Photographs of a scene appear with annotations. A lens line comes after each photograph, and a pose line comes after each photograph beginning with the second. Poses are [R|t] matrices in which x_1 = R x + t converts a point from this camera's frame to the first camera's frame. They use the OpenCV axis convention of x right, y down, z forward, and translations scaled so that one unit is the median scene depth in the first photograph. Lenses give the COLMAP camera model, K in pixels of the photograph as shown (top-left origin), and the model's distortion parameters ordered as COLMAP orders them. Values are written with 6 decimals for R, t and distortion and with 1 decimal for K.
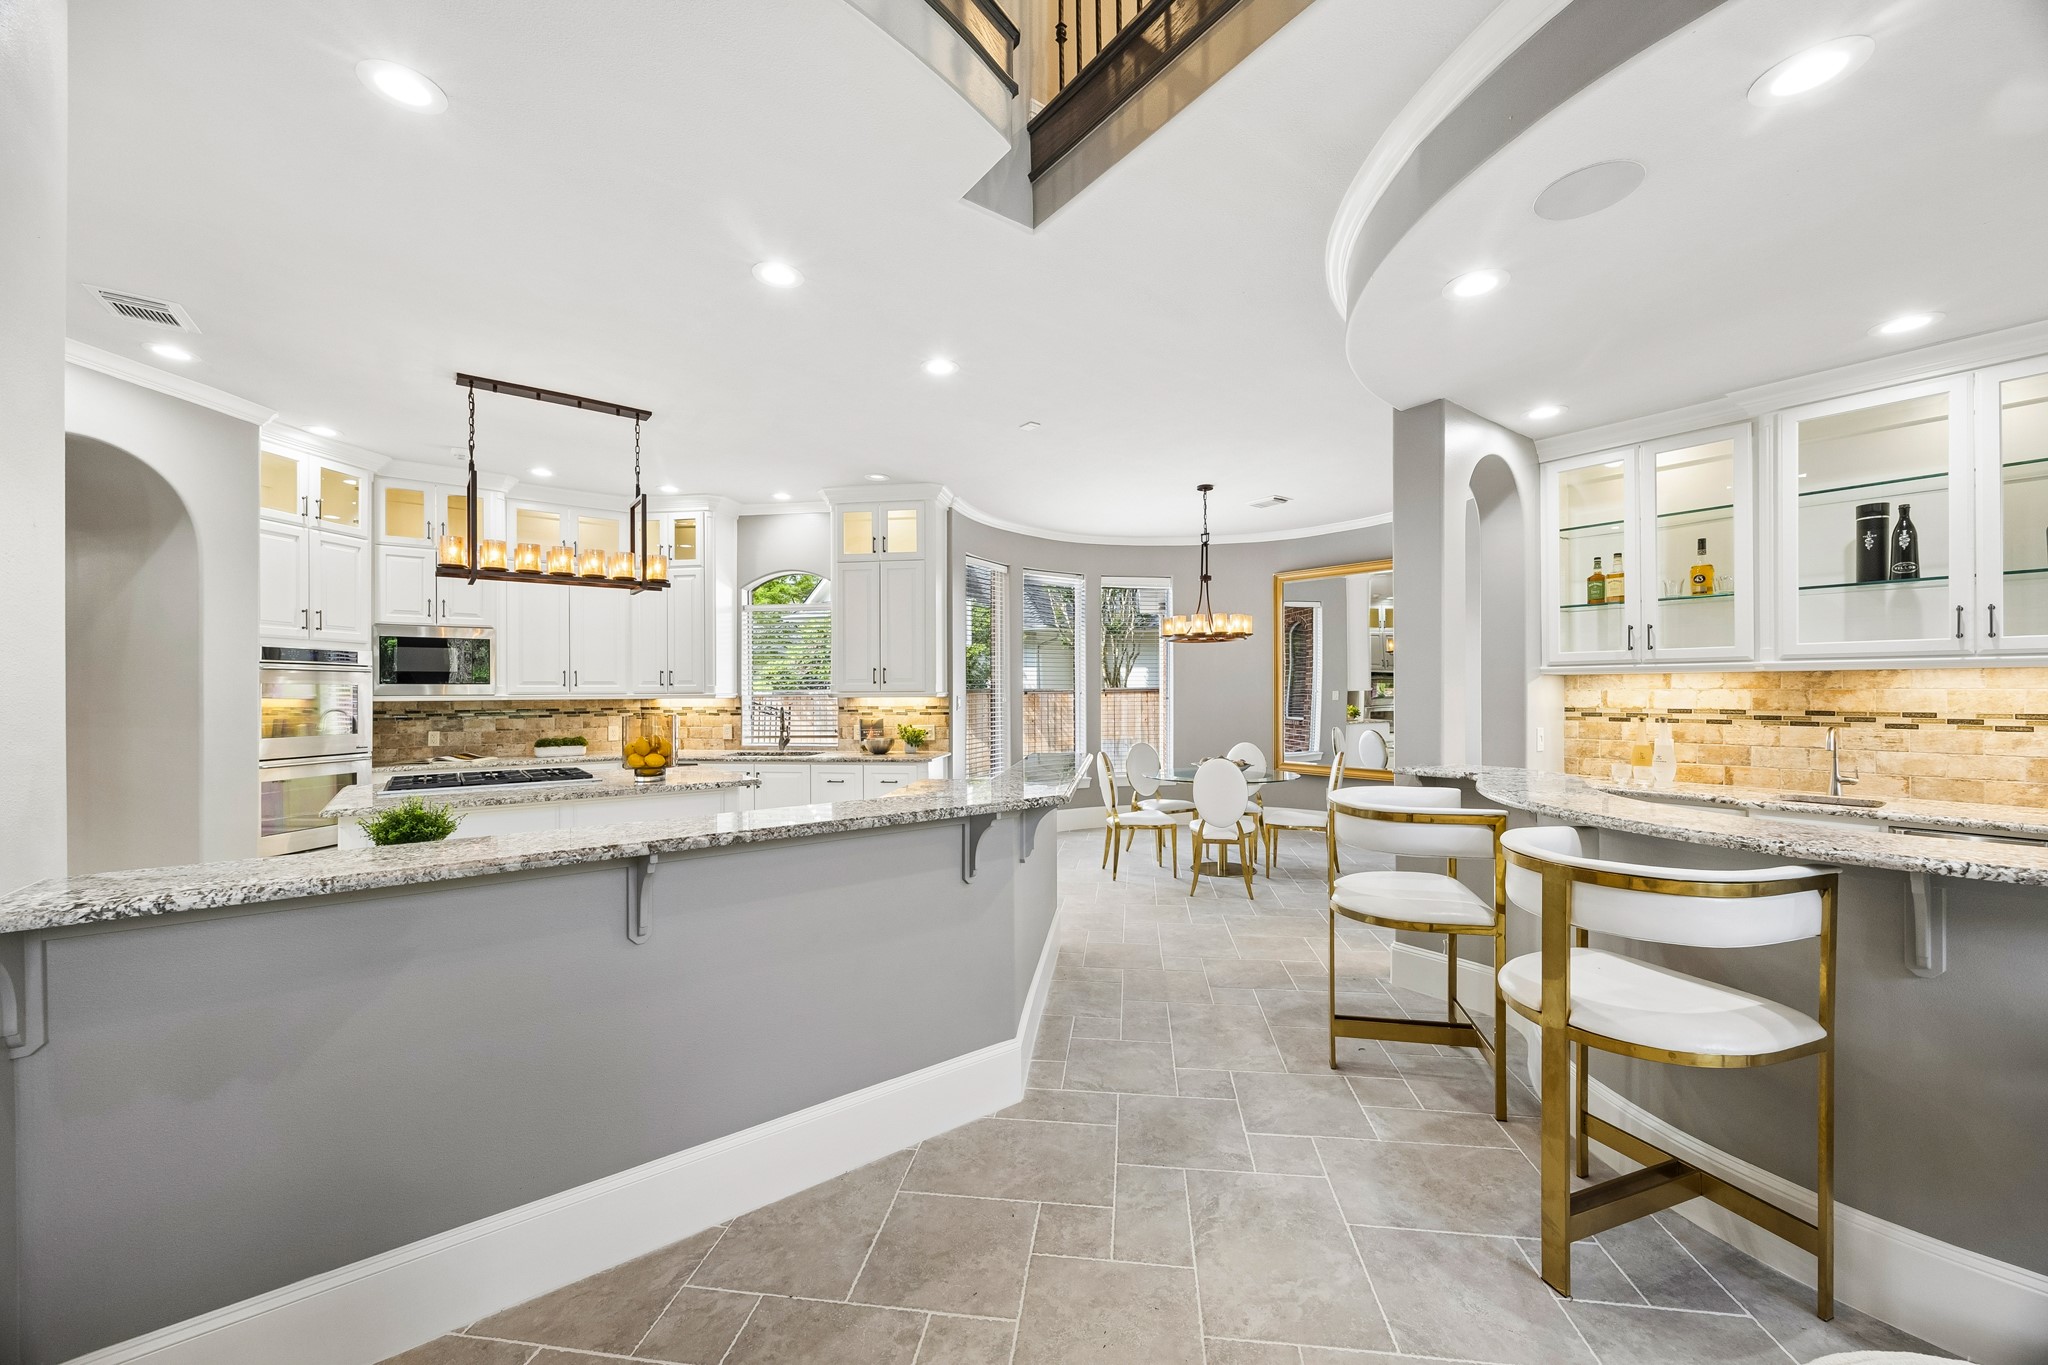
lens RADIAL K [[782.2, 0, 1021.6], [0, 782.2, 692.5], [0, 0, 1]] dist [-0.000642, 0.000604]
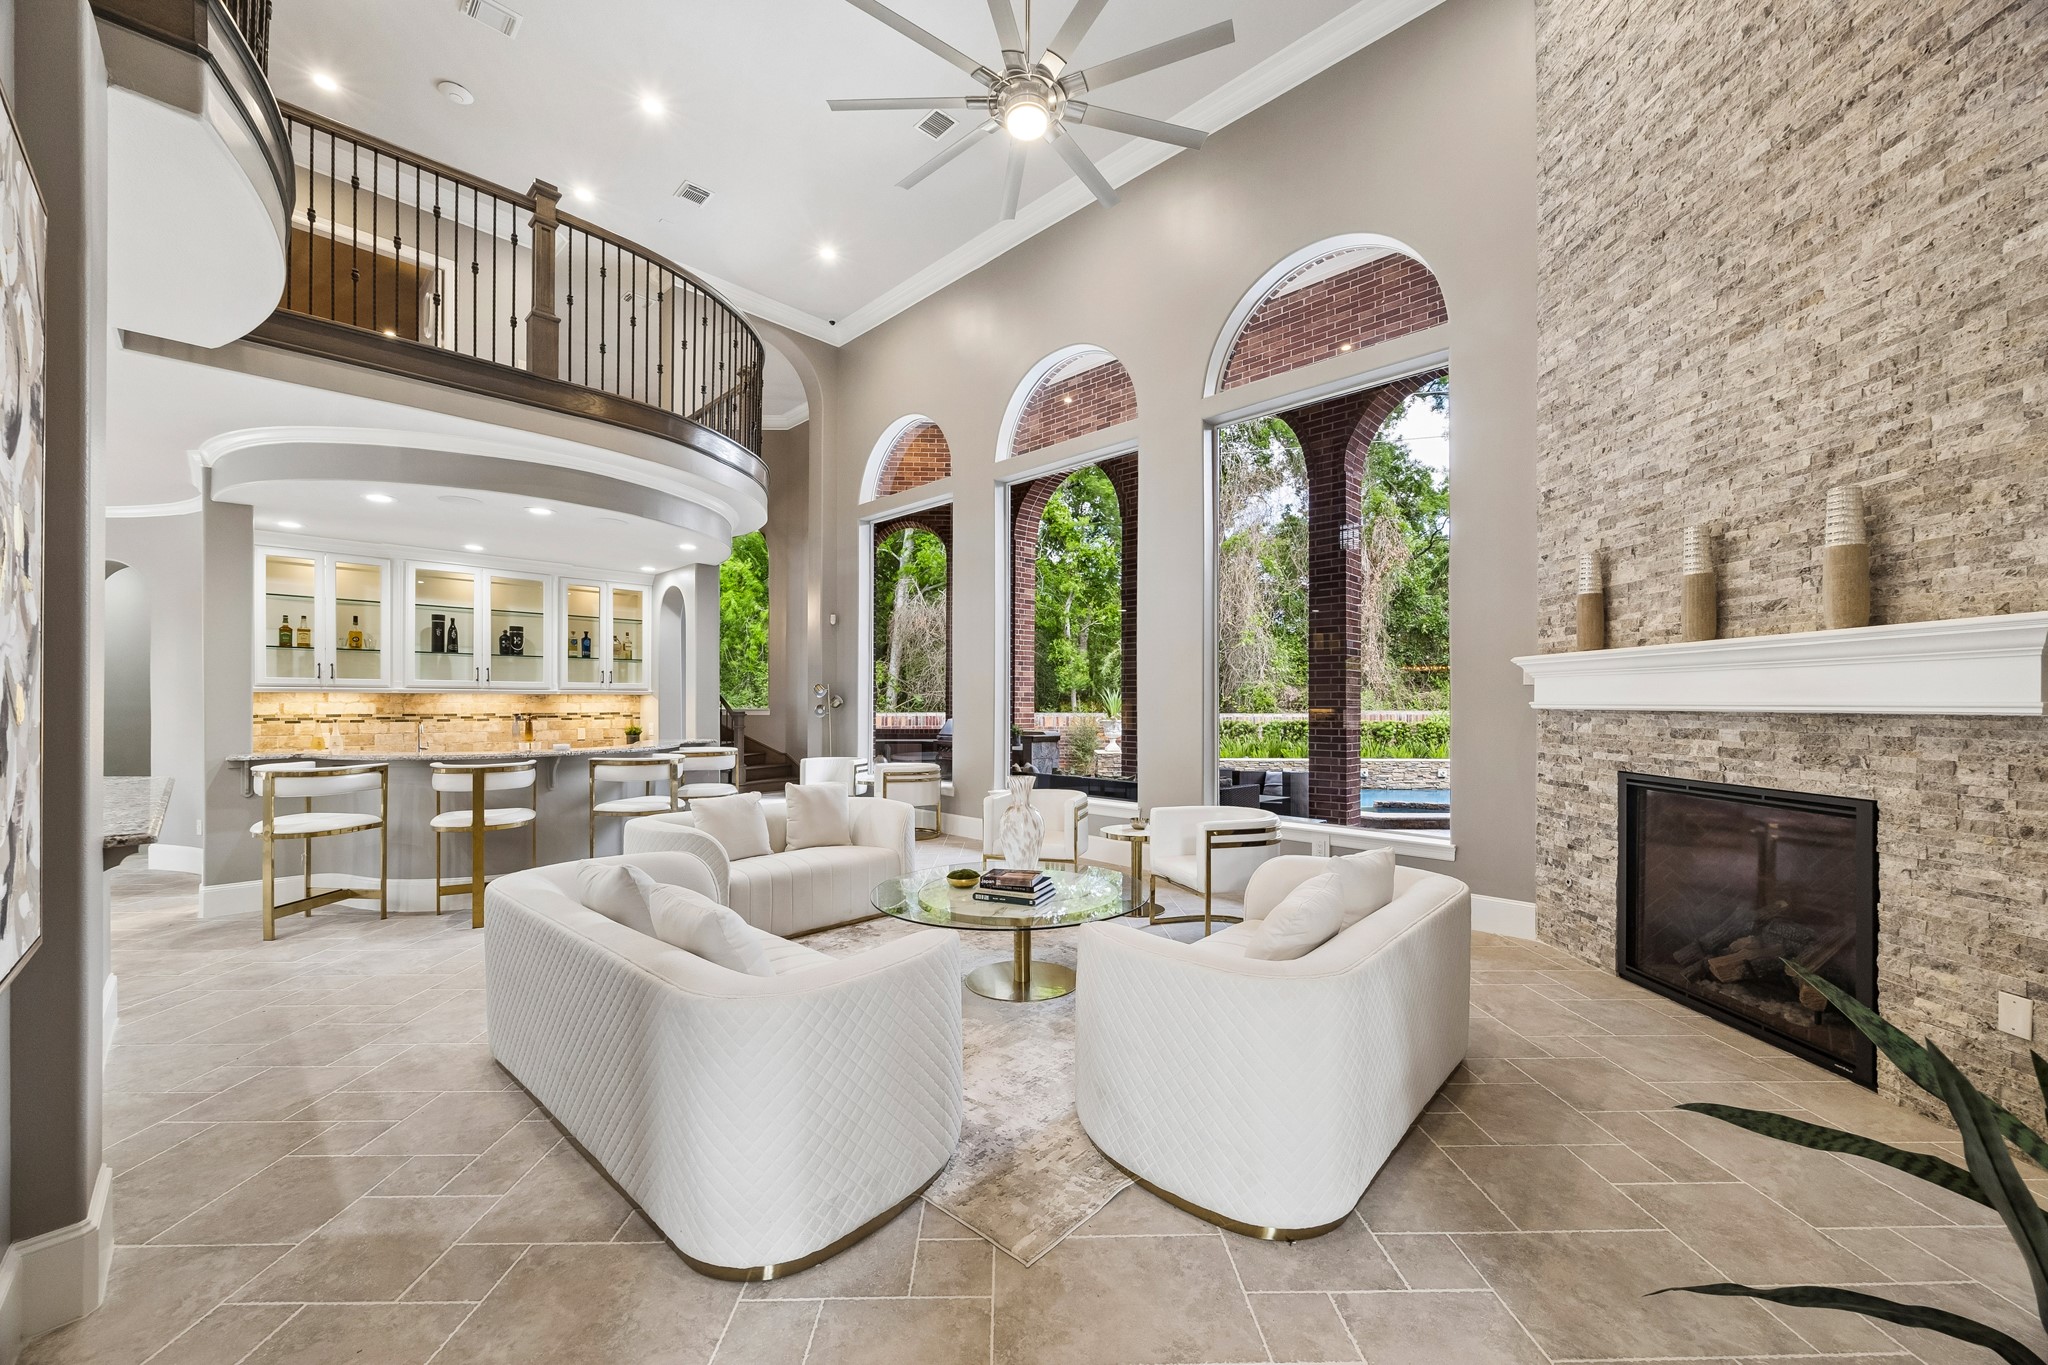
lens RADIAL K [[782.2, 0, 1030.8], [0, 782.2, 698.8], [0, 0, 1]] dist [-0.000642, 0.000604]
pose [[-0.159883, 0.007689, 0.987106, -1.113927], [0.001827, 0.999970, -0.007493, 0.003292], [-0.987134, 0.000606, -0.159893, -0.212588]]
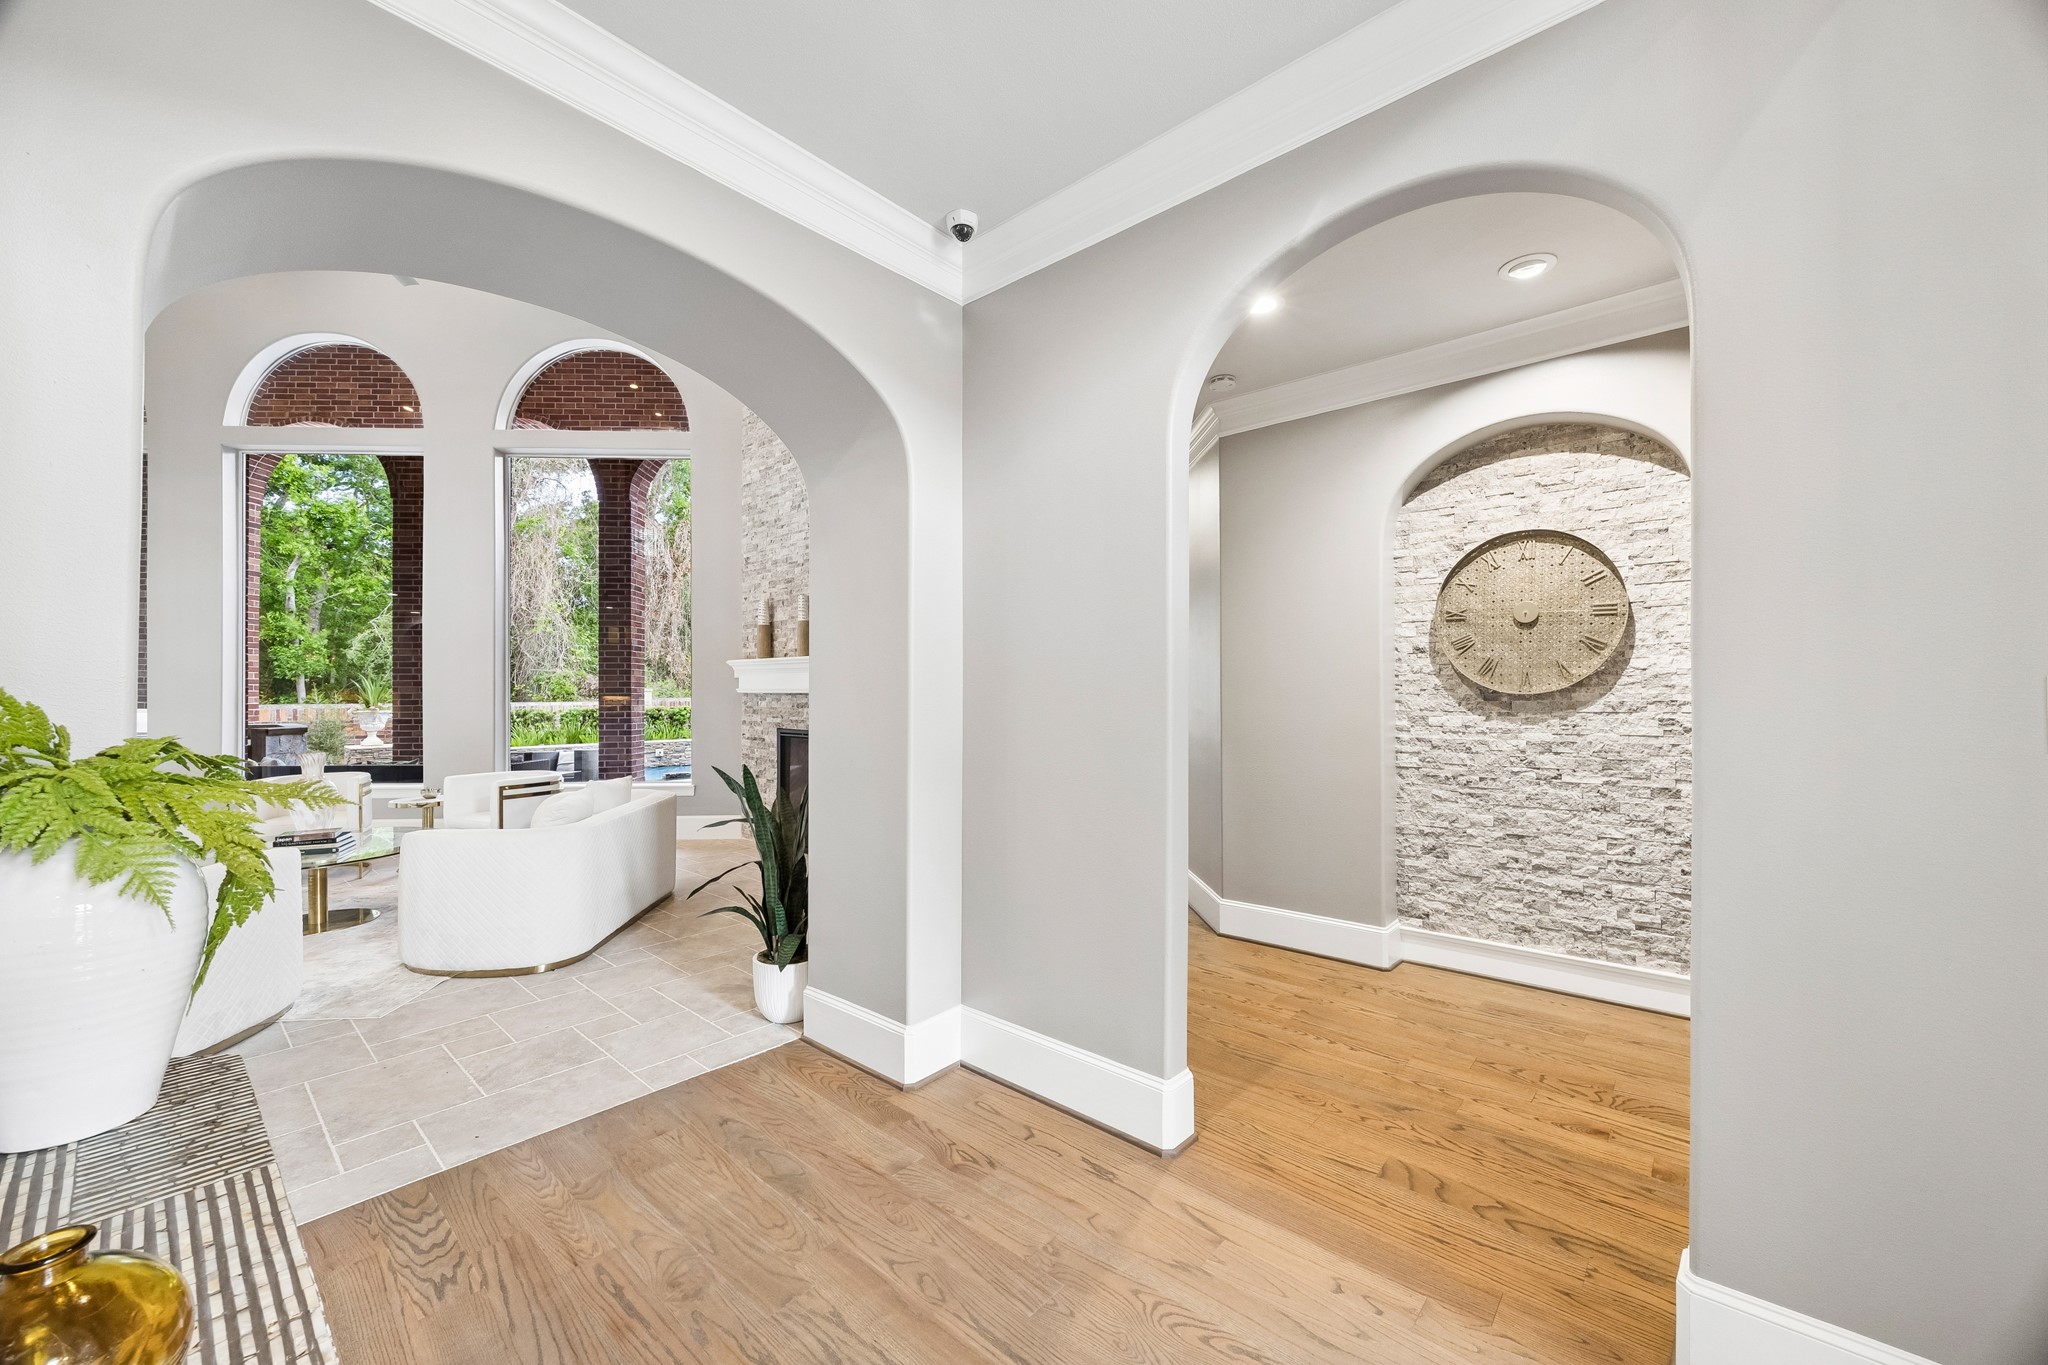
lens RADIAL K [[782.2, 0, 1019.3], [0, 782.2, 687.9], [0, 0, 1]] dist [-0.000642, 0.000604]
pose [[-0.826793, 0.007339, 0.562458, -1.729453], [0.006735, 0.999972, -0.003148, 0.009855], [-0.562466, 0.001186, -0.826820, 0.044590]]
